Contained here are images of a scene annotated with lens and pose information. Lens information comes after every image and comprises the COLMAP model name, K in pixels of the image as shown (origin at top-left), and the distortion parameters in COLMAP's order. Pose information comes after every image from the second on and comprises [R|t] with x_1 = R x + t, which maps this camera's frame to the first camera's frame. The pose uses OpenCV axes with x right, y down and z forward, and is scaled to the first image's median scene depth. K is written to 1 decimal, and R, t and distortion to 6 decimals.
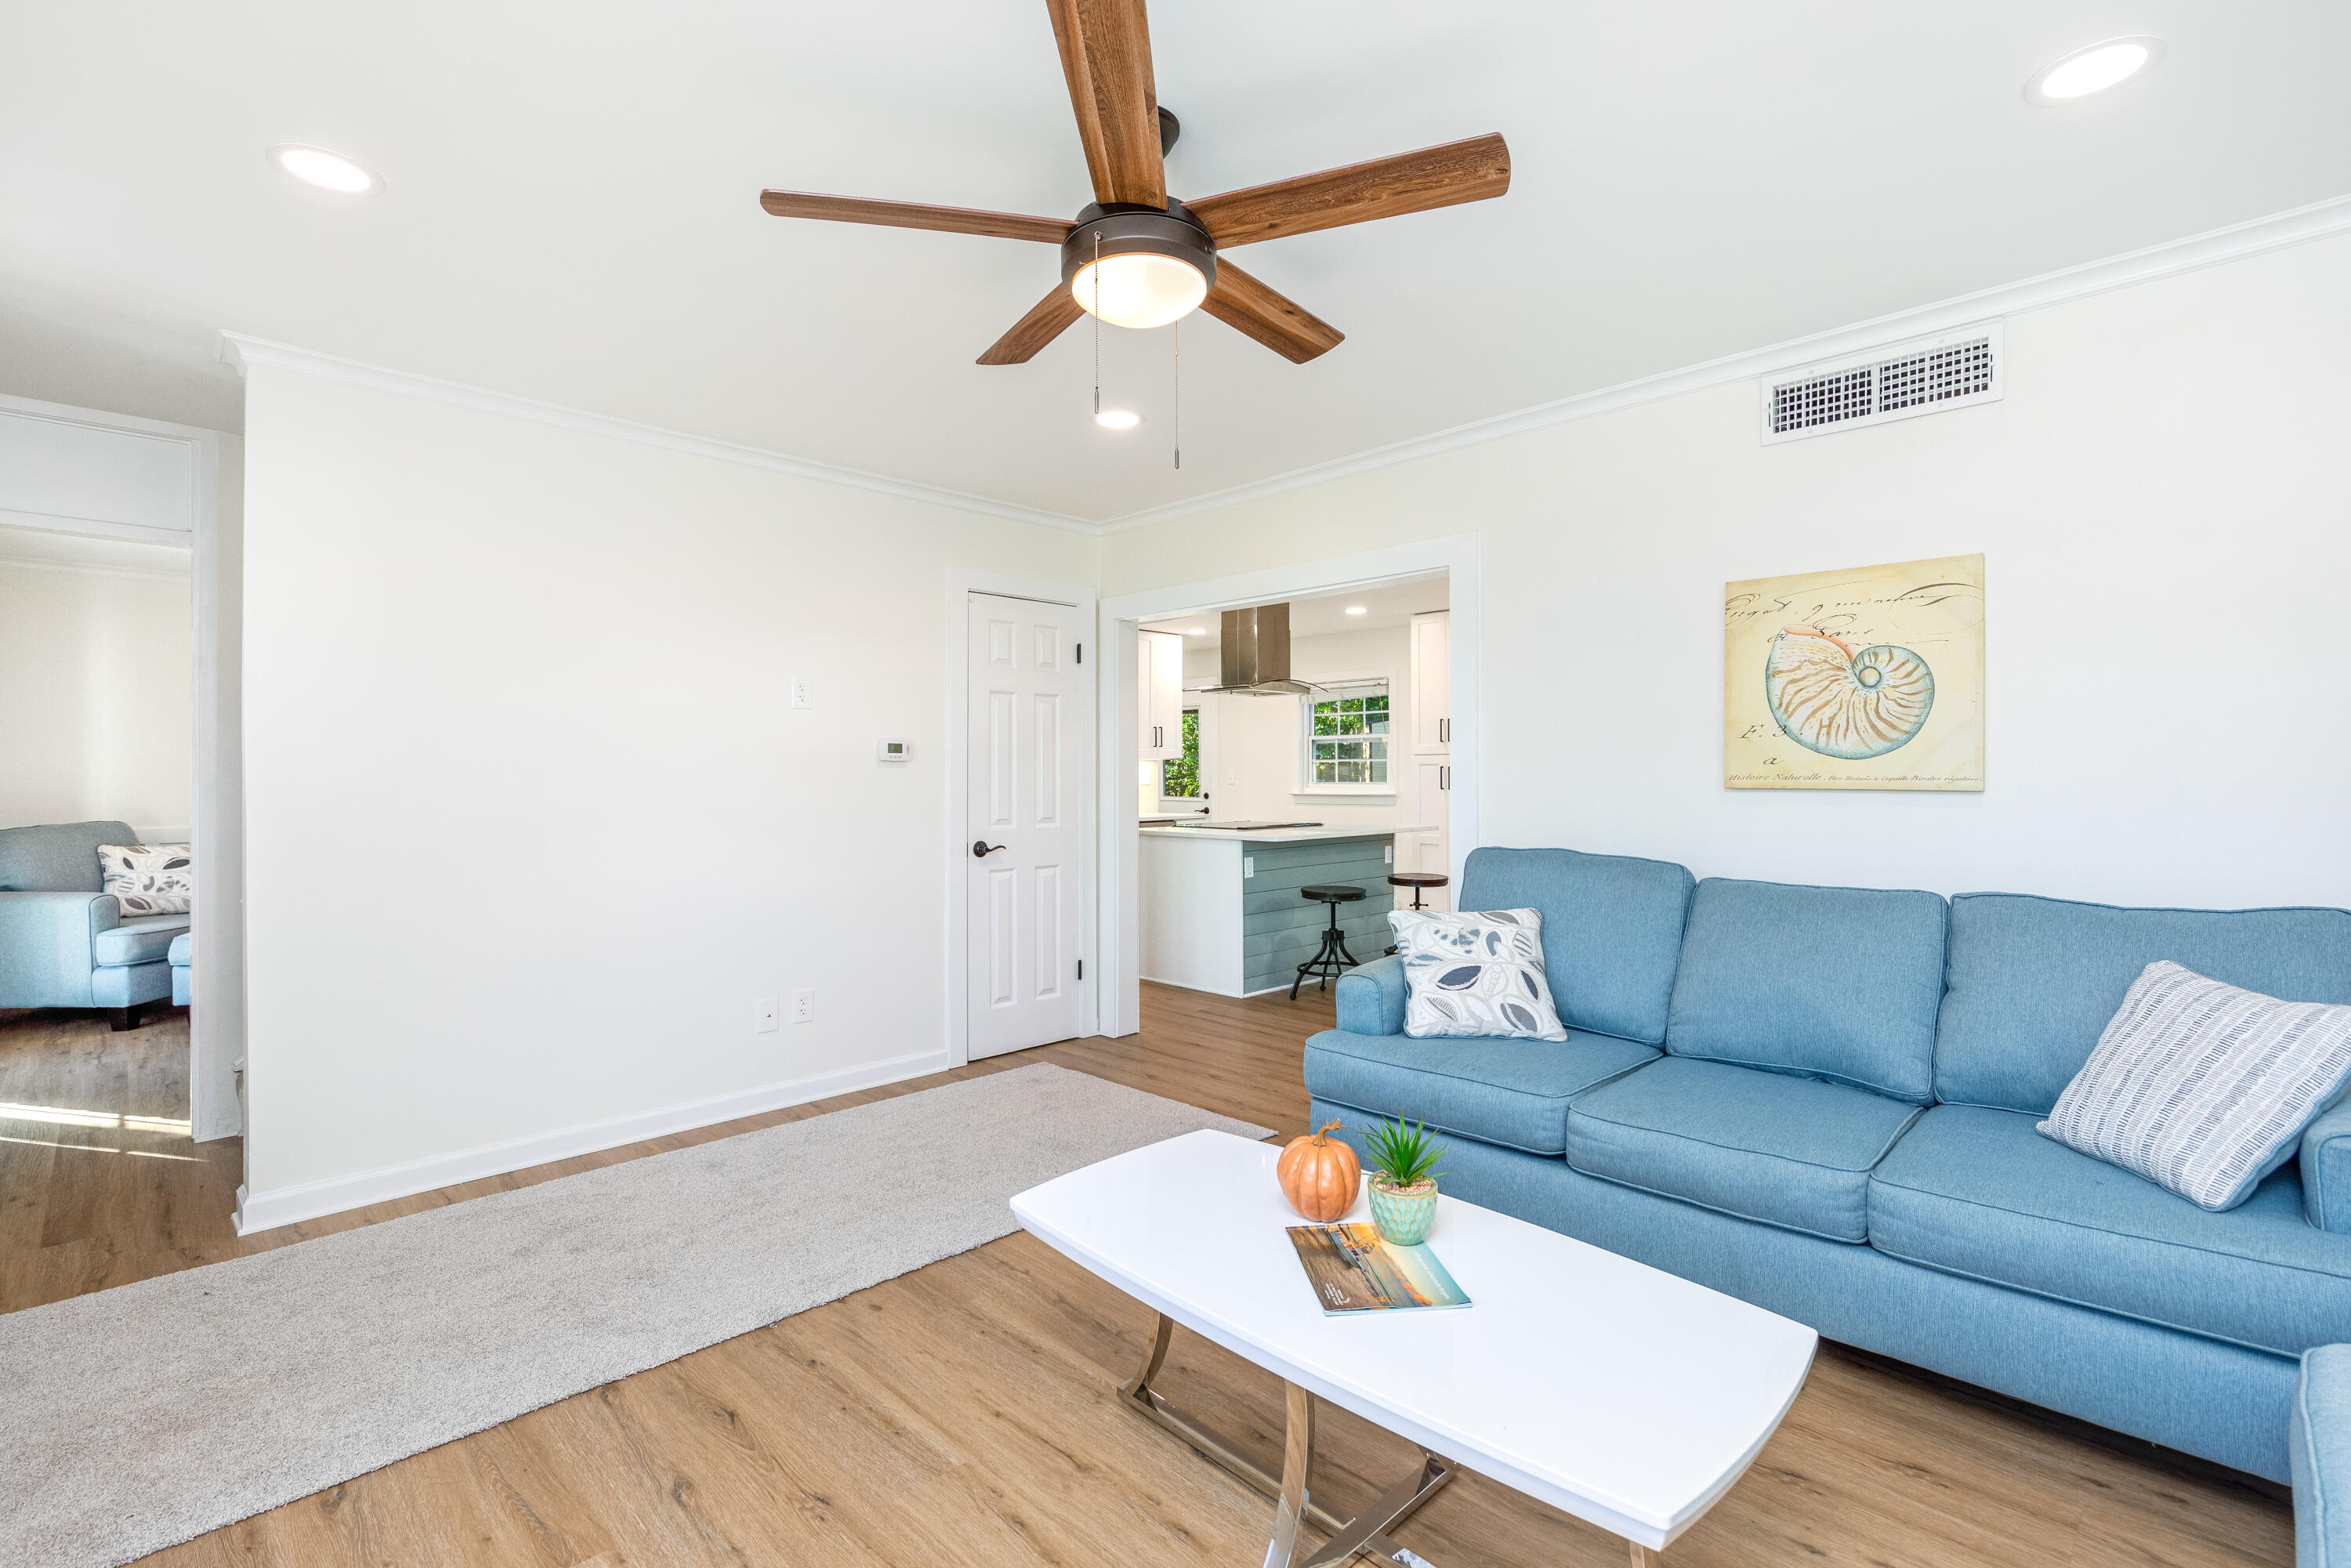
lens RADIAL K [[1053.0, 0, 1178.1], [0, 1053.0, 768.5], [0, 0, 1]] dist [0.007316, -0.002483]
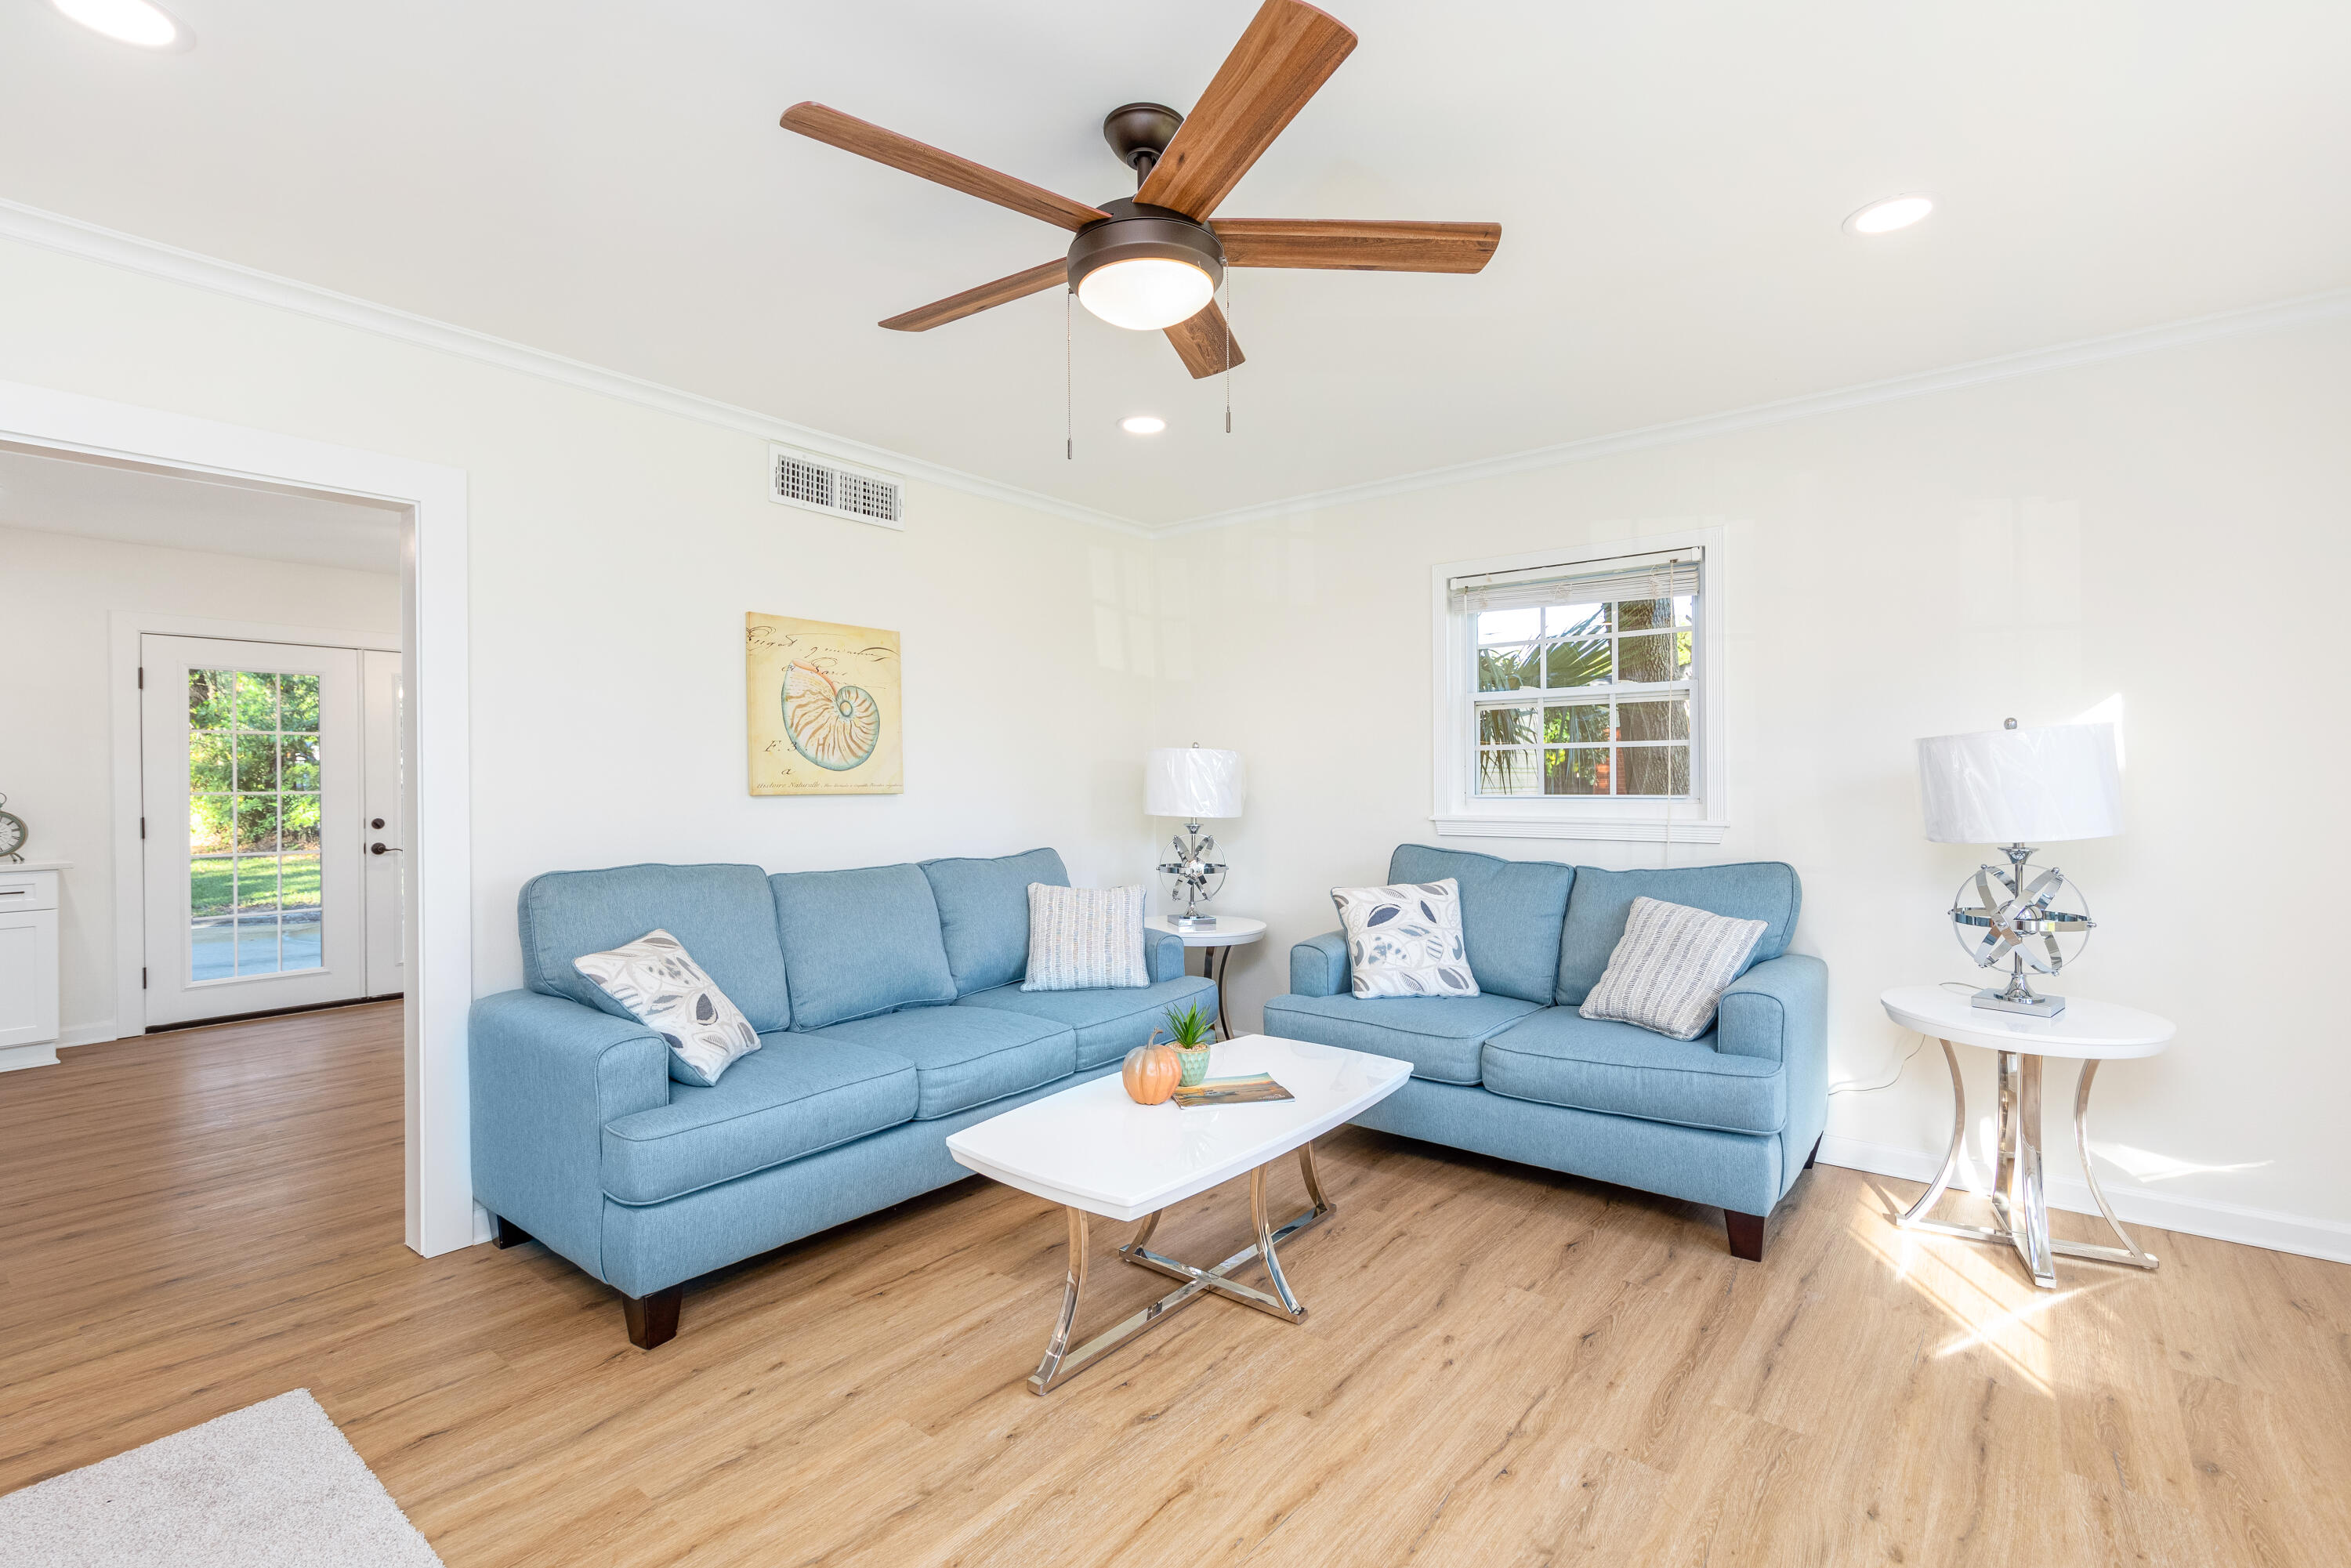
lens RADIAL K [[1053.0, 0, 1168.8], [0, 1053.0, 785.9], [0, 0, 1]] dist [0.007316, -0.002483]
pose [[-0.110138, -0.004418, 0.993907, -0.699002], [-0.001259, 0.999990, 0.004305, 0.003626], [-0.993916, -0.000777, -0.110142, 0.741151]]
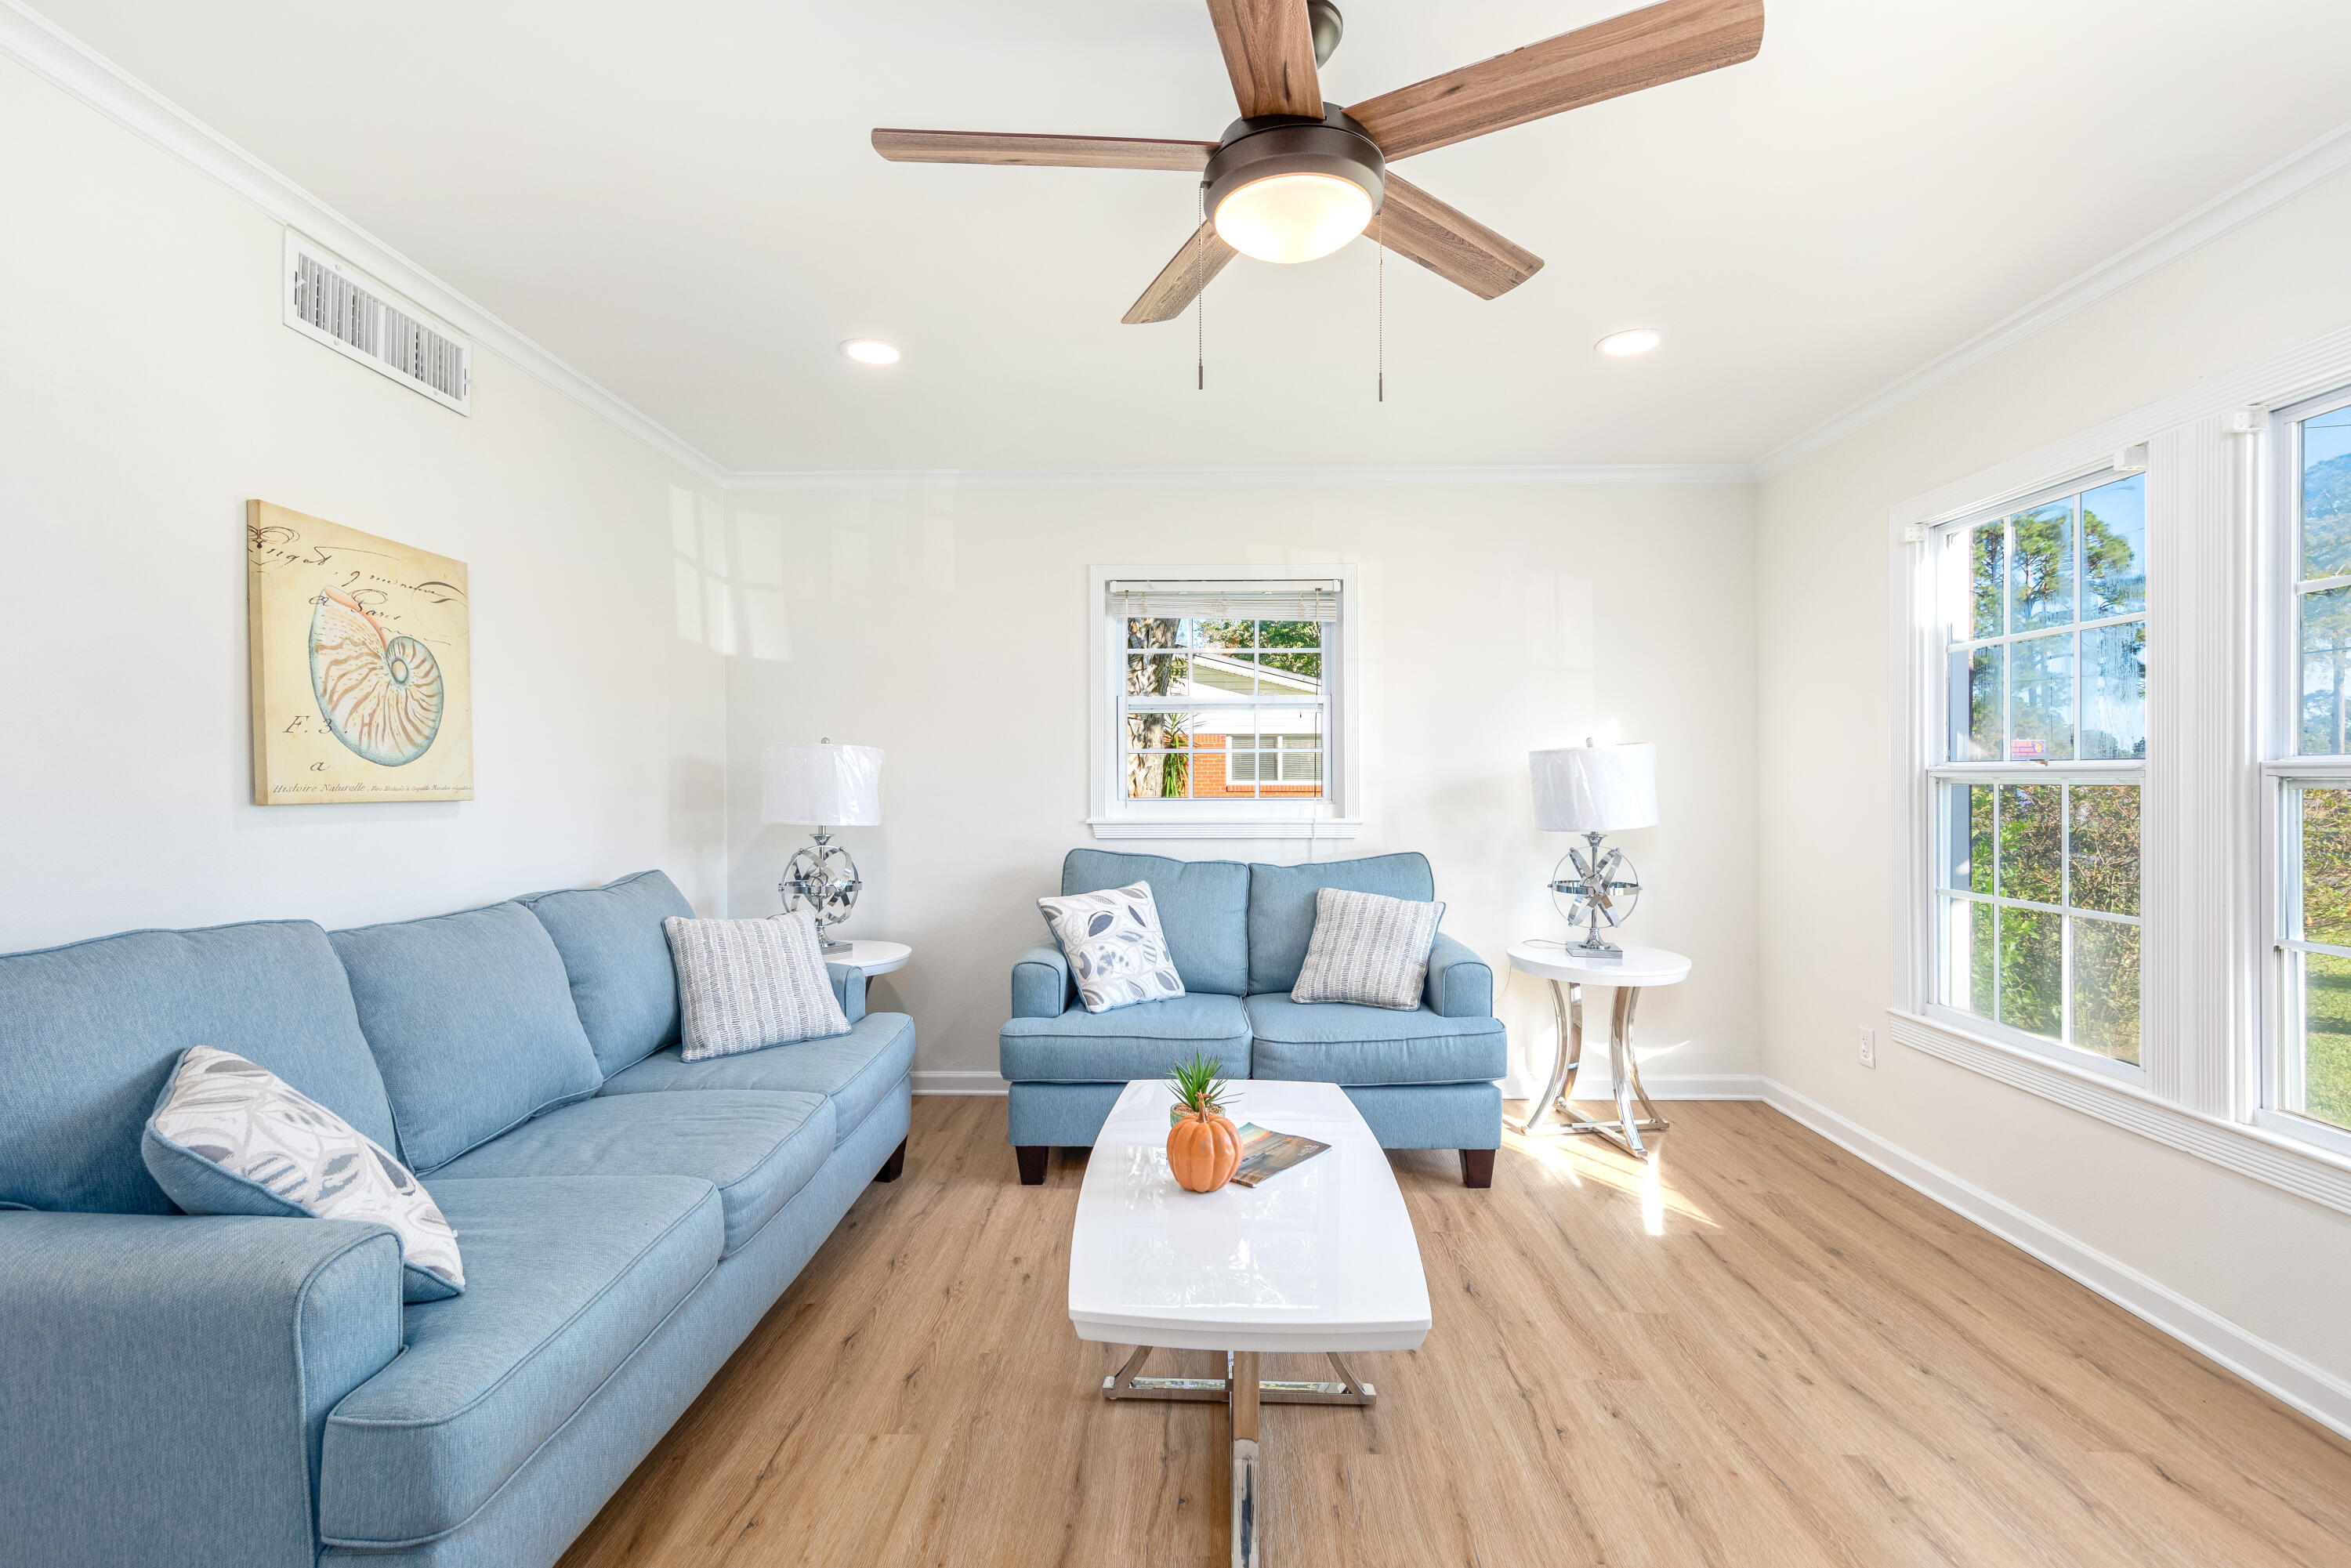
lens RADIAL K [[1053.0, 0, 1163.2], [0, 1053.0, 783.7], [0, 0, 1]] dist [0.007316, -0.002483]
pose [[-0.686376, 0.000536, 0.727246, -0.400047], [-0.002306, 0.999993, -0.002914, 0.006407], [-0.727243, -0.003677, -0.686370, 1.134753]]
